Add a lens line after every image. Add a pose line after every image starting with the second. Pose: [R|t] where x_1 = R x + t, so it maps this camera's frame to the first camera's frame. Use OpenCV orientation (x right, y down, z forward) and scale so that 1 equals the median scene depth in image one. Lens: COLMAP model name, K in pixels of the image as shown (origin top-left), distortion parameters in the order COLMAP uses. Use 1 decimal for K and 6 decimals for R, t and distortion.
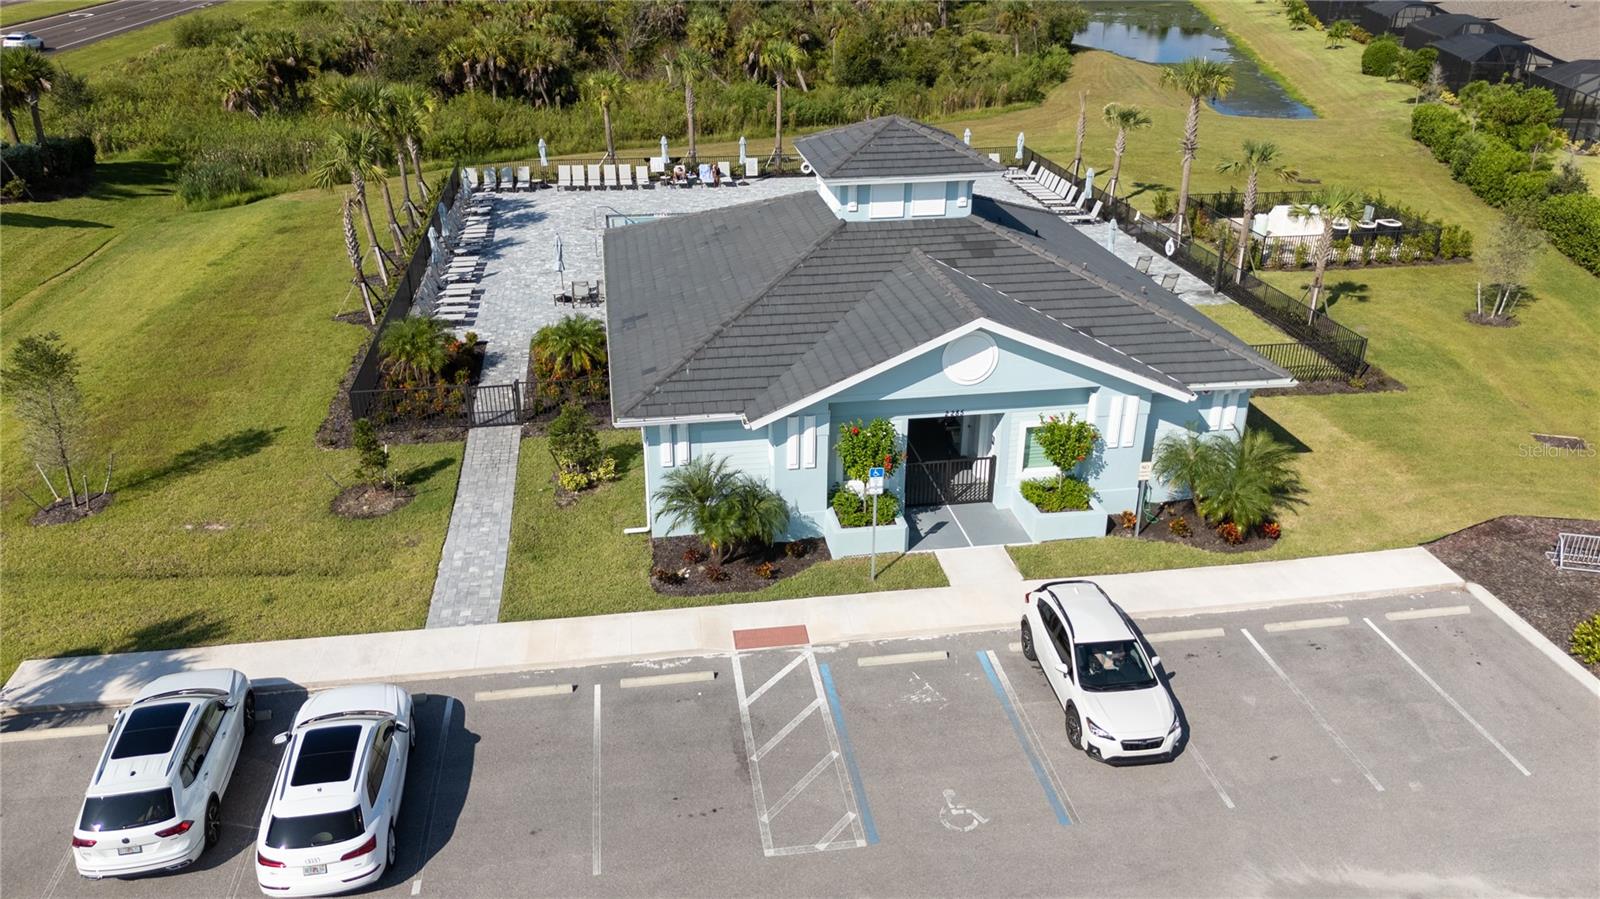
lens RADIAL K [[1177.3, 0, 800.0], [0, 1177.3, 449.5], [0, 0, 1]] dist [0.067060, -0.061640]
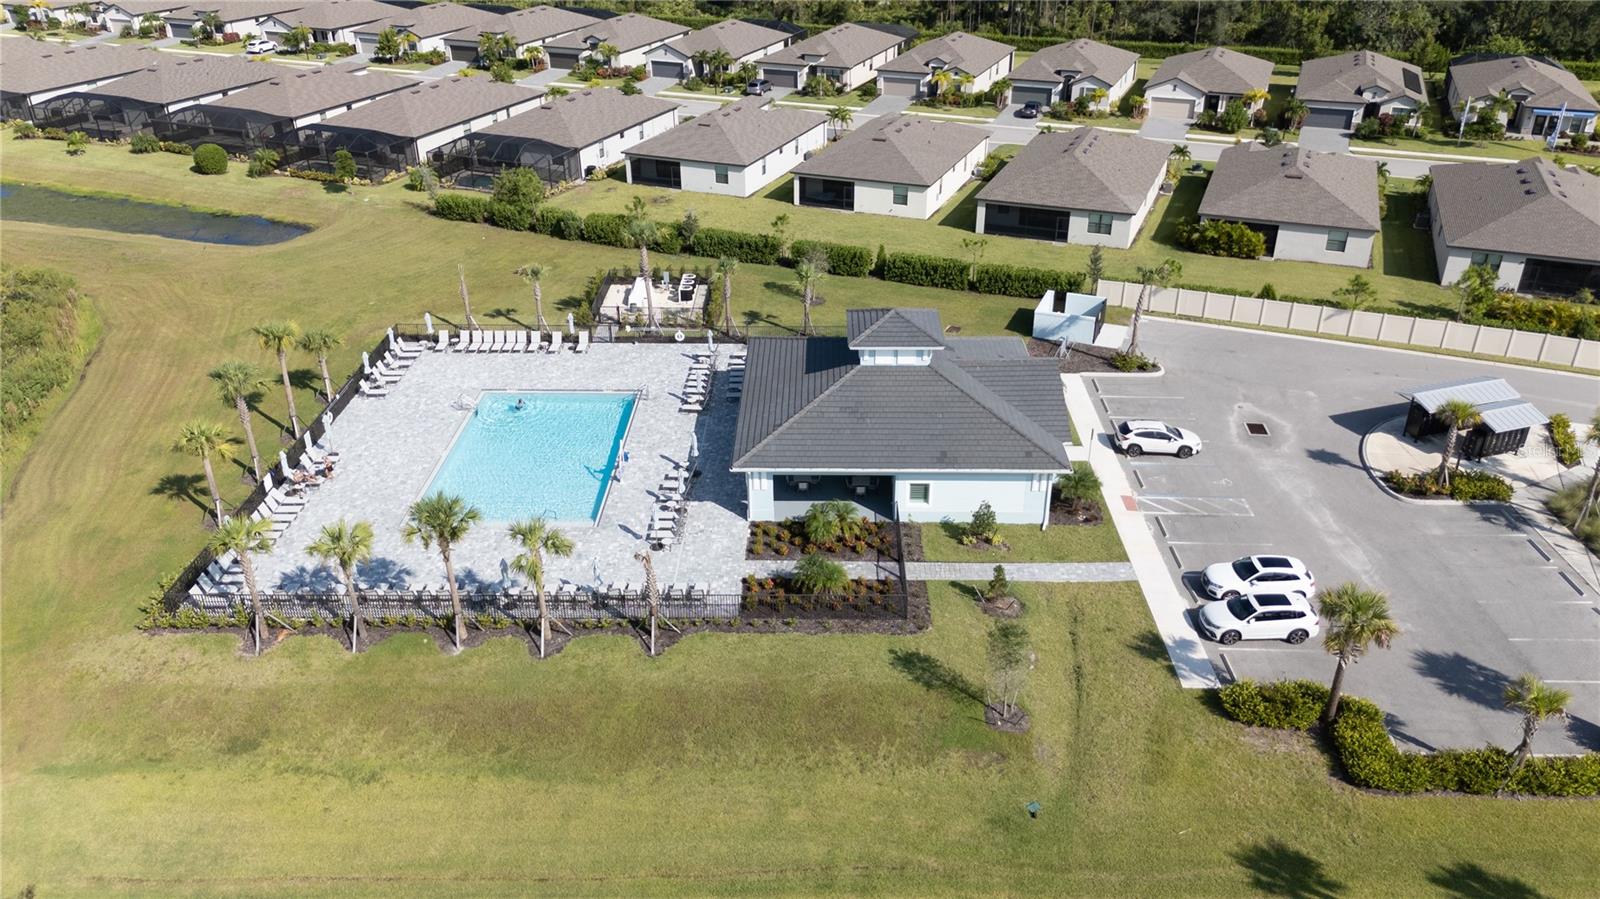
lens RADIAL K [[1177.3, 0, 800.0], [0, 1177.3, 449.5], [0, 0, 1]] dist [0.067060, -0.061640]
pose [[0.180979, -0.465971, 0.866093, -1.971160], [0.423179, 0.831839, 0.359115, -0.978509], [-0.887787, 0.301520, 0.347735, 0.643635]]
